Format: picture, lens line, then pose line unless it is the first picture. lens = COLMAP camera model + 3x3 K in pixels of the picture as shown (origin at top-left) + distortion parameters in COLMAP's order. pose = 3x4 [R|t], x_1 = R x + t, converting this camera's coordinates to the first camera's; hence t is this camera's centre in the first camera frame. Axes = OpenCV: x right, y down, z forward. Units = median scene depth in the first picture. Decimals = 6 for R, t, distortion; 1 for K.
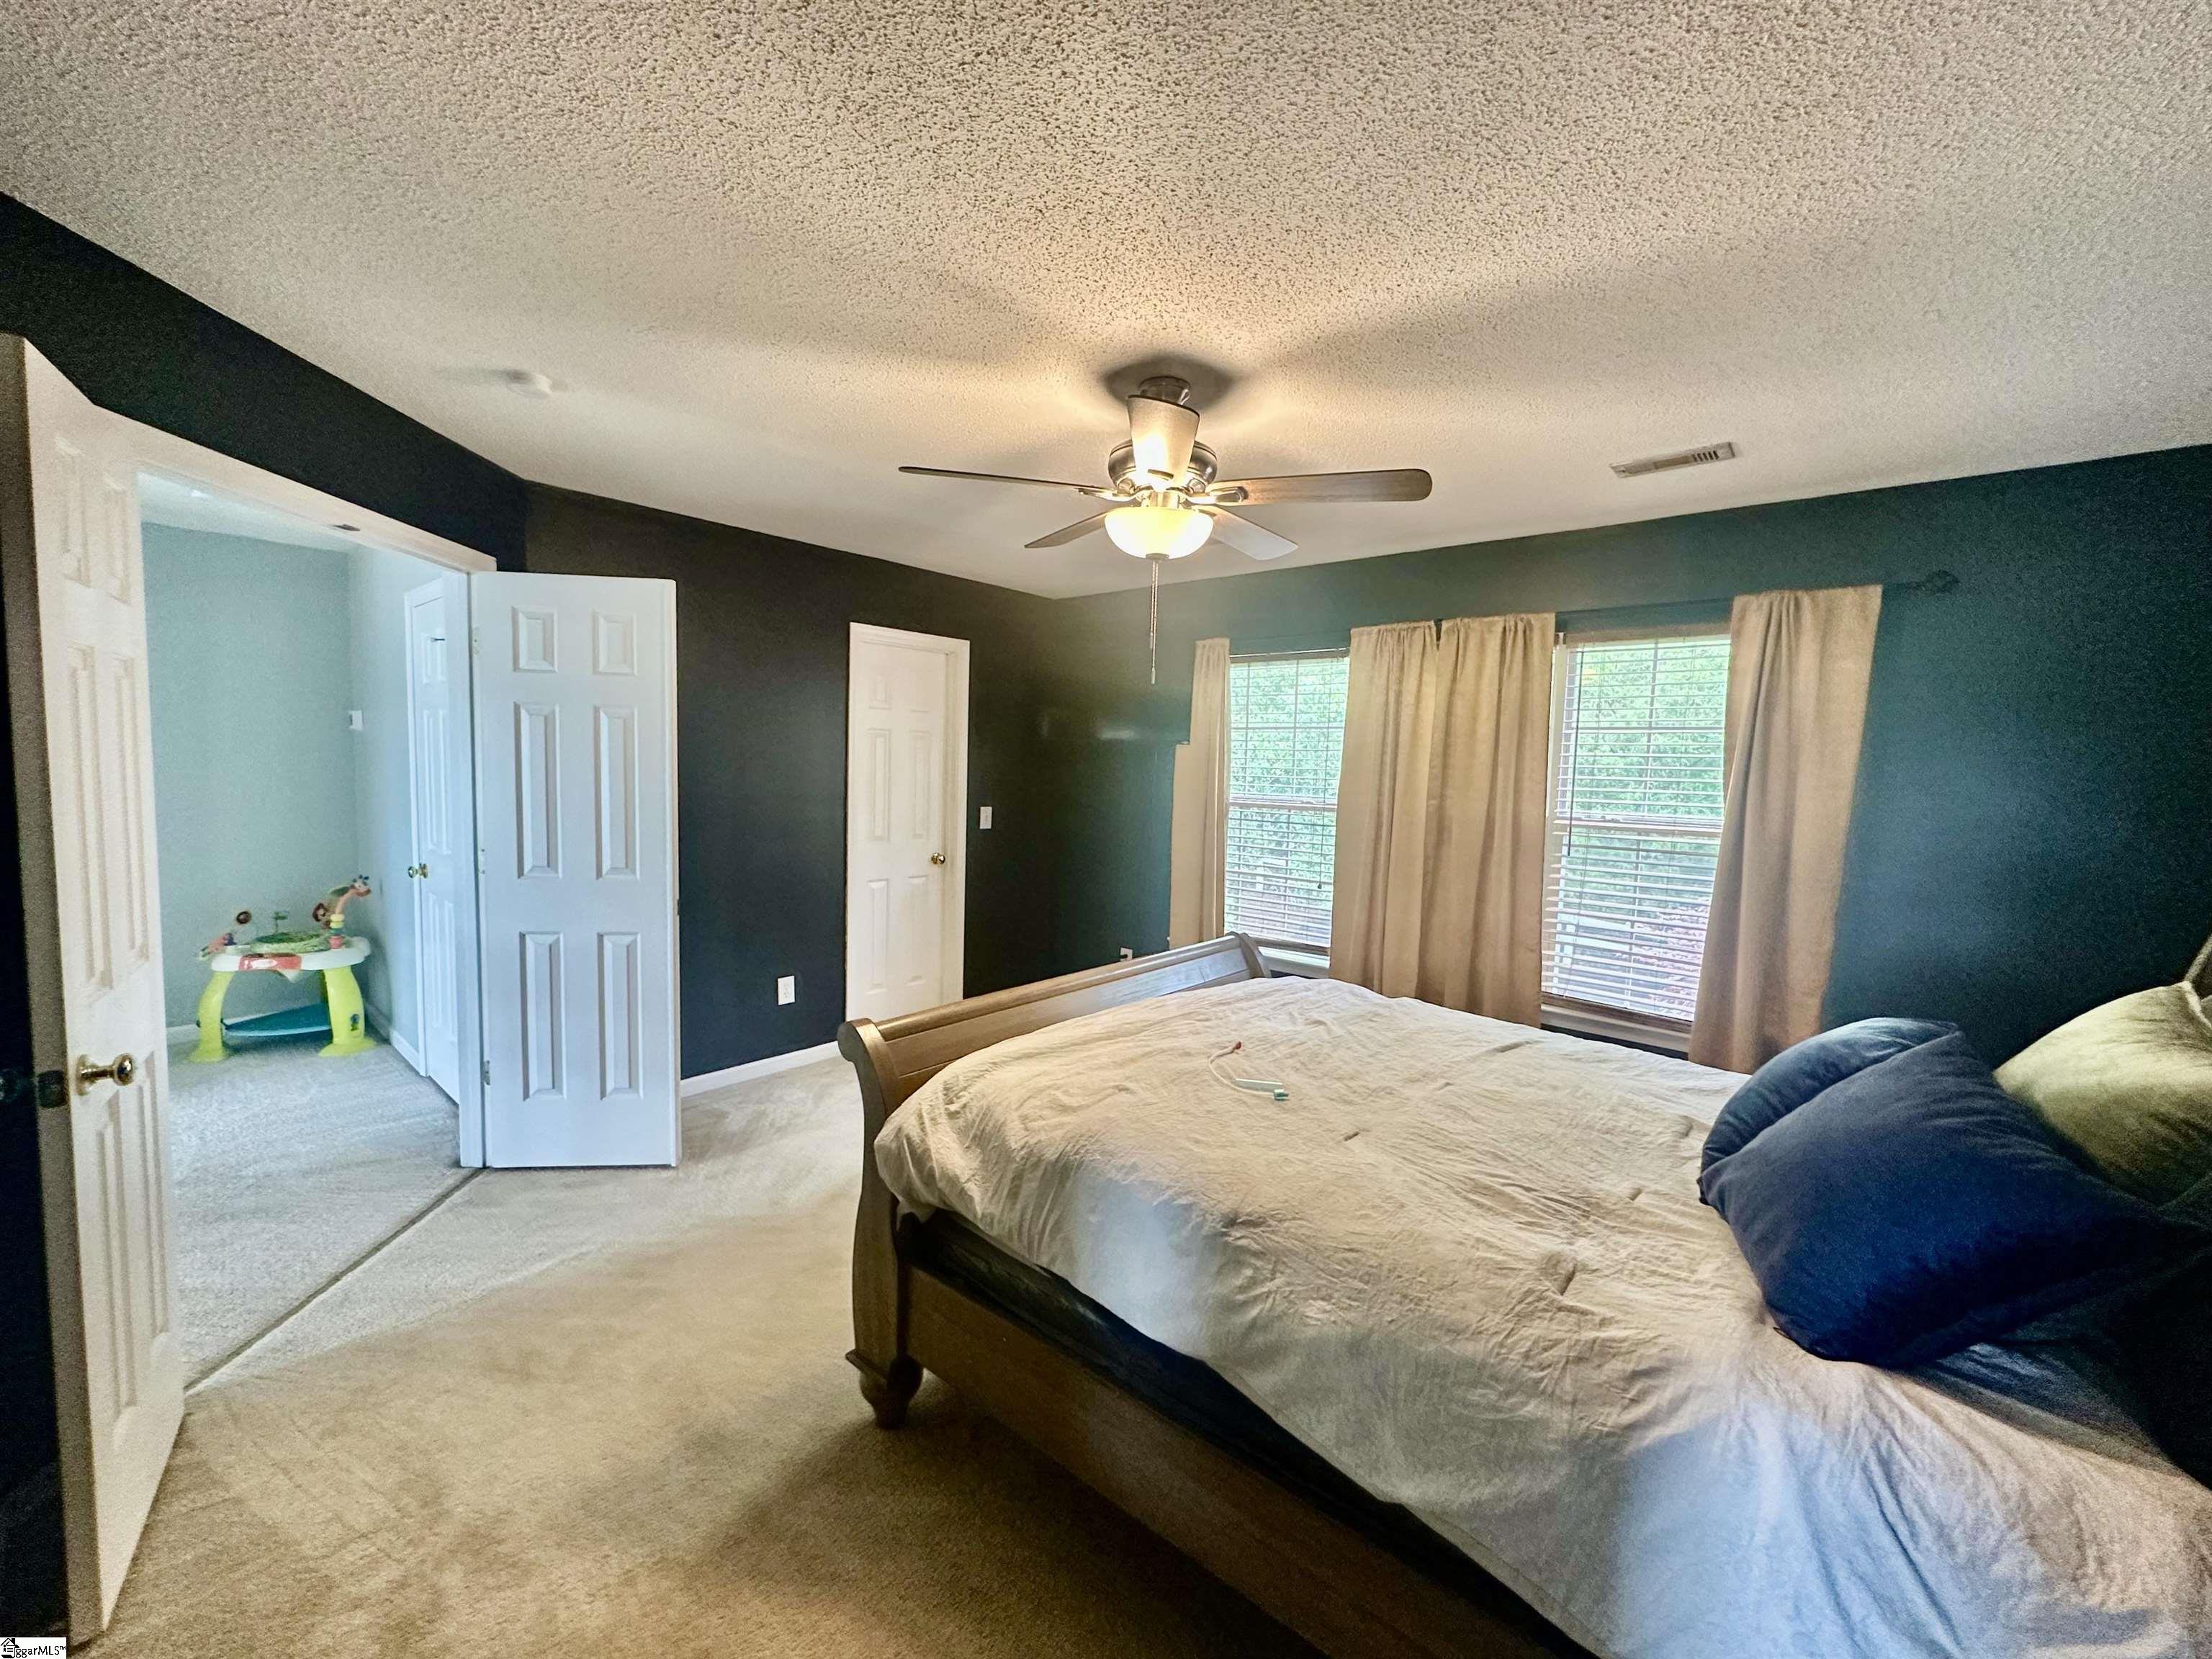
lens RADIAL K [[877.5, 0, 1106.0], [0, 877.5, 829.5], [0, 0, 1]] dist [-0.000520, 0.000104]
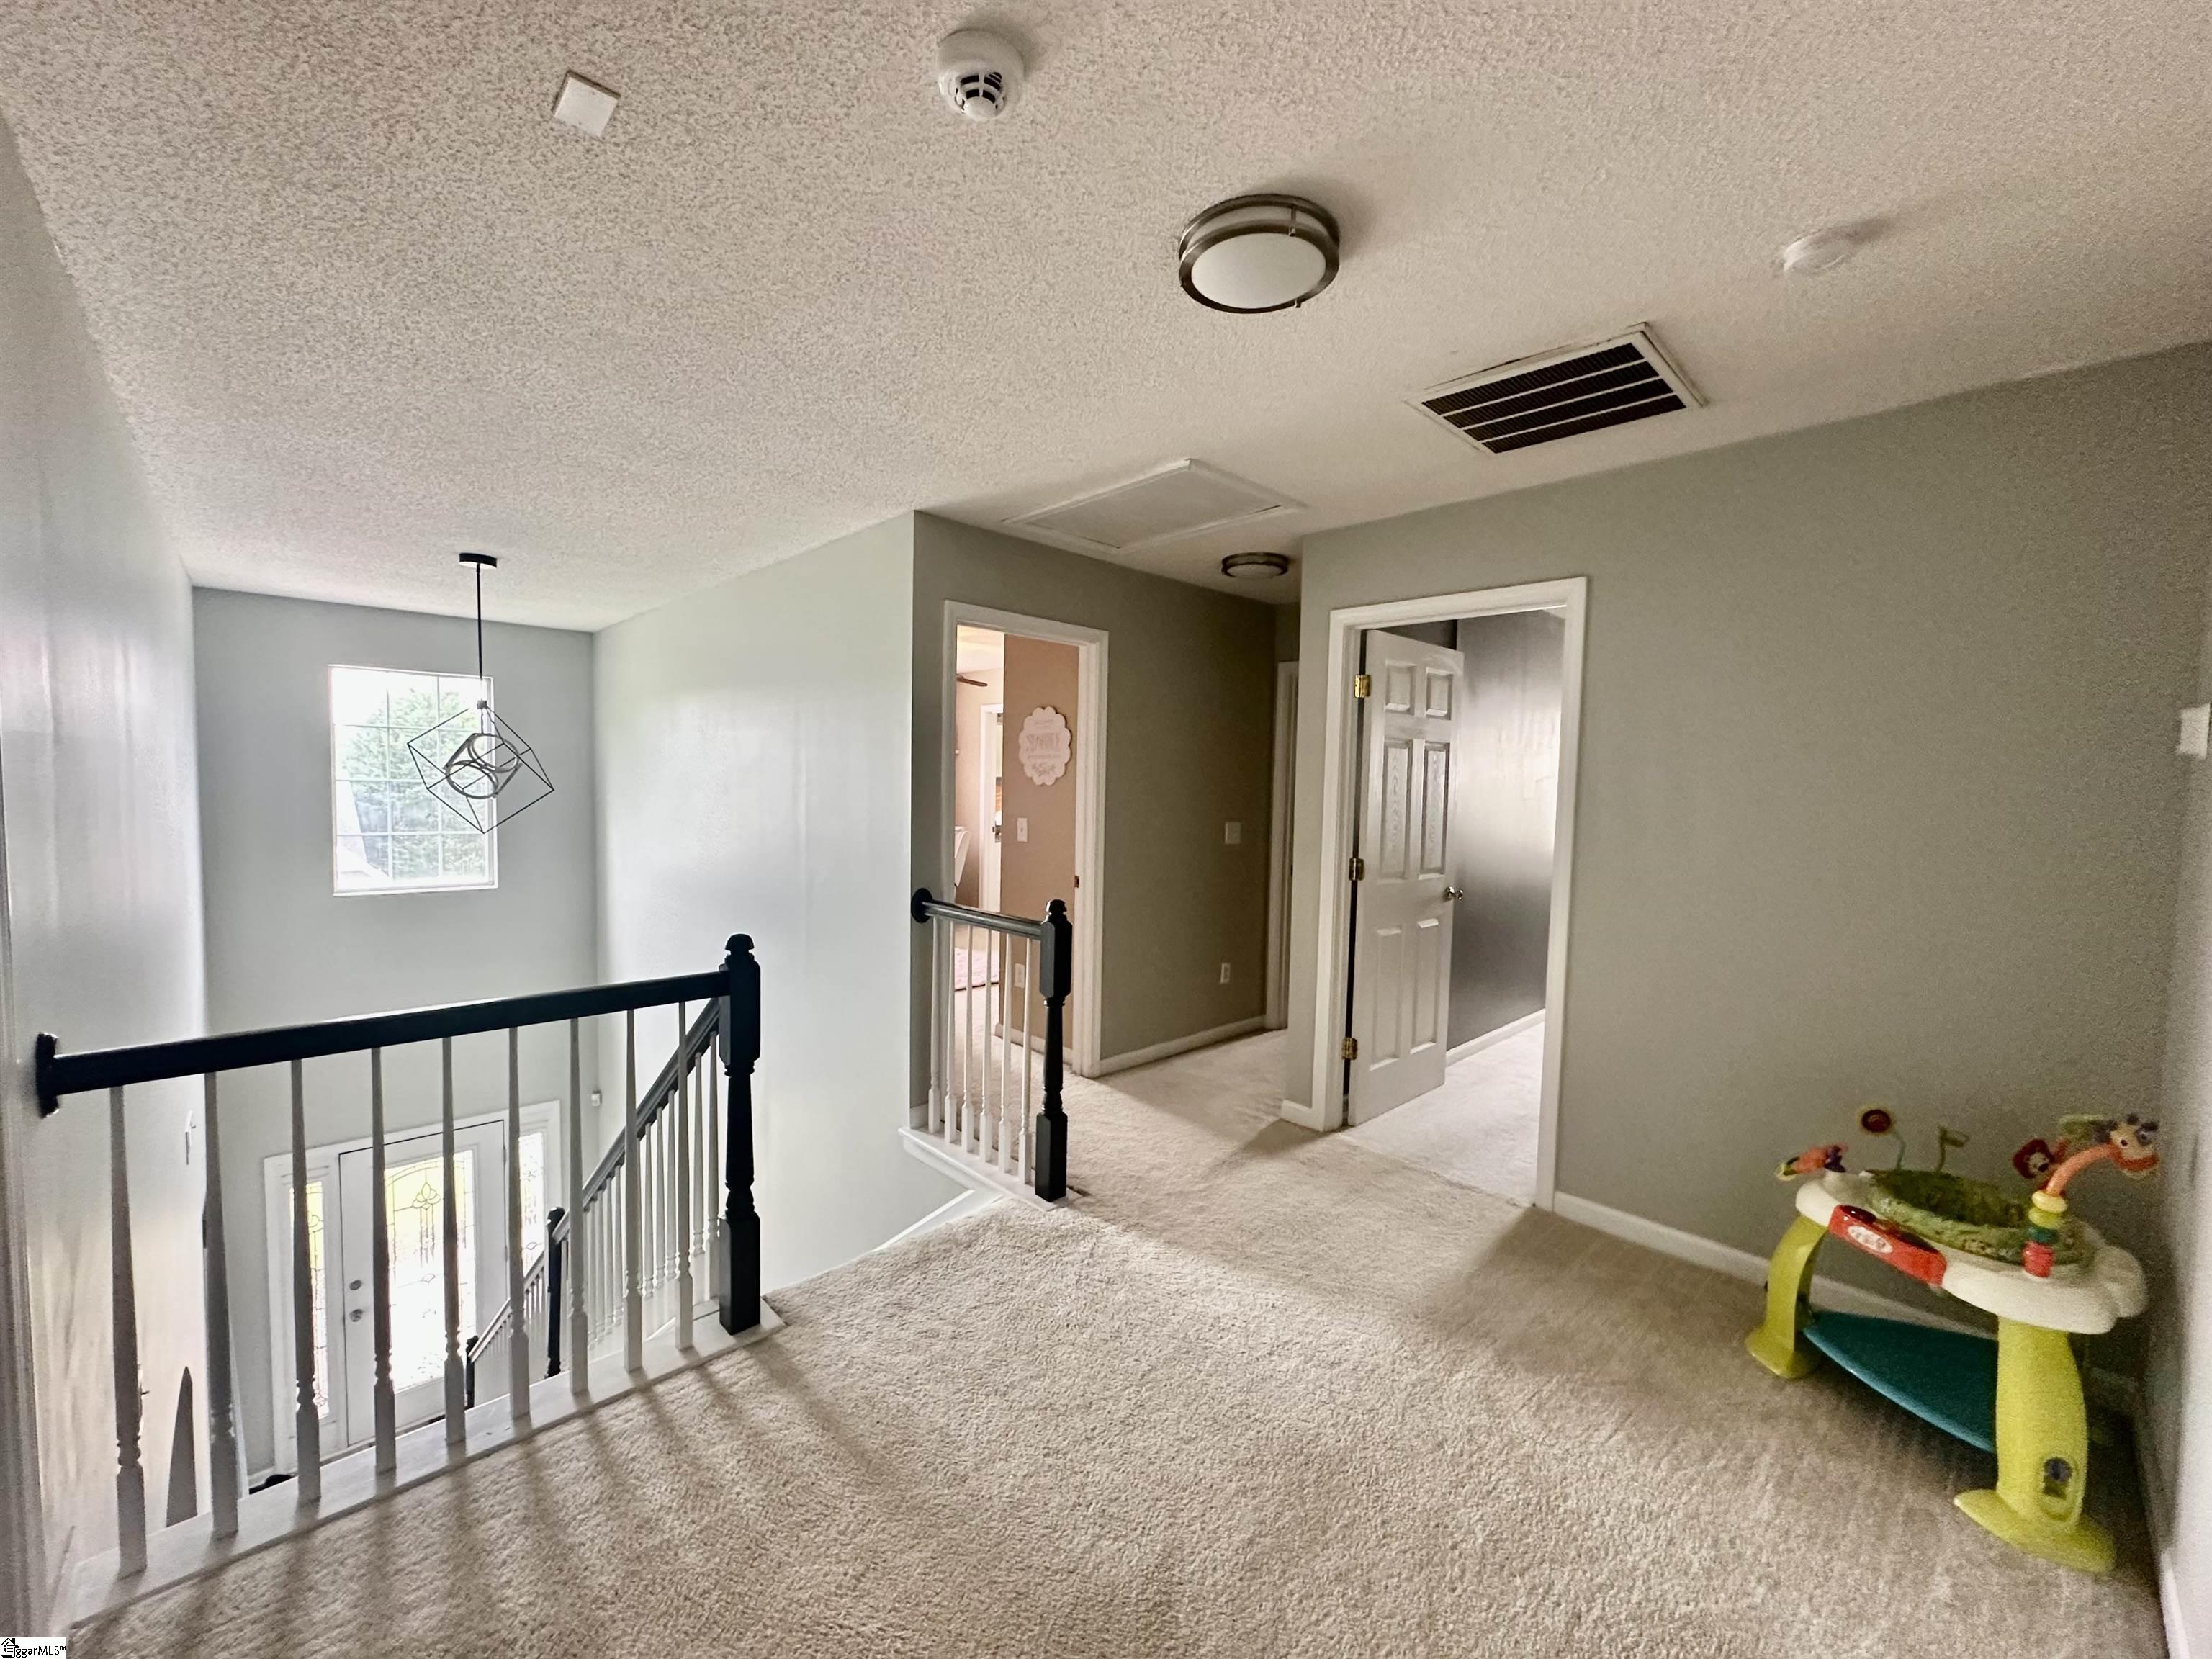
lens RADIAL K [[877.5, 0, 1106.0], [0, 877.5, 829.5], [0, 0, 1]] dist [-0.000520, 0.000104]
pose [[-0.099031, 0.030946, -0.994603, -0.428626], [-0.095613, 0.994596, 0.040465, -0.049848], [0.990480, 0.099105, -0.095537, 0.585299]]
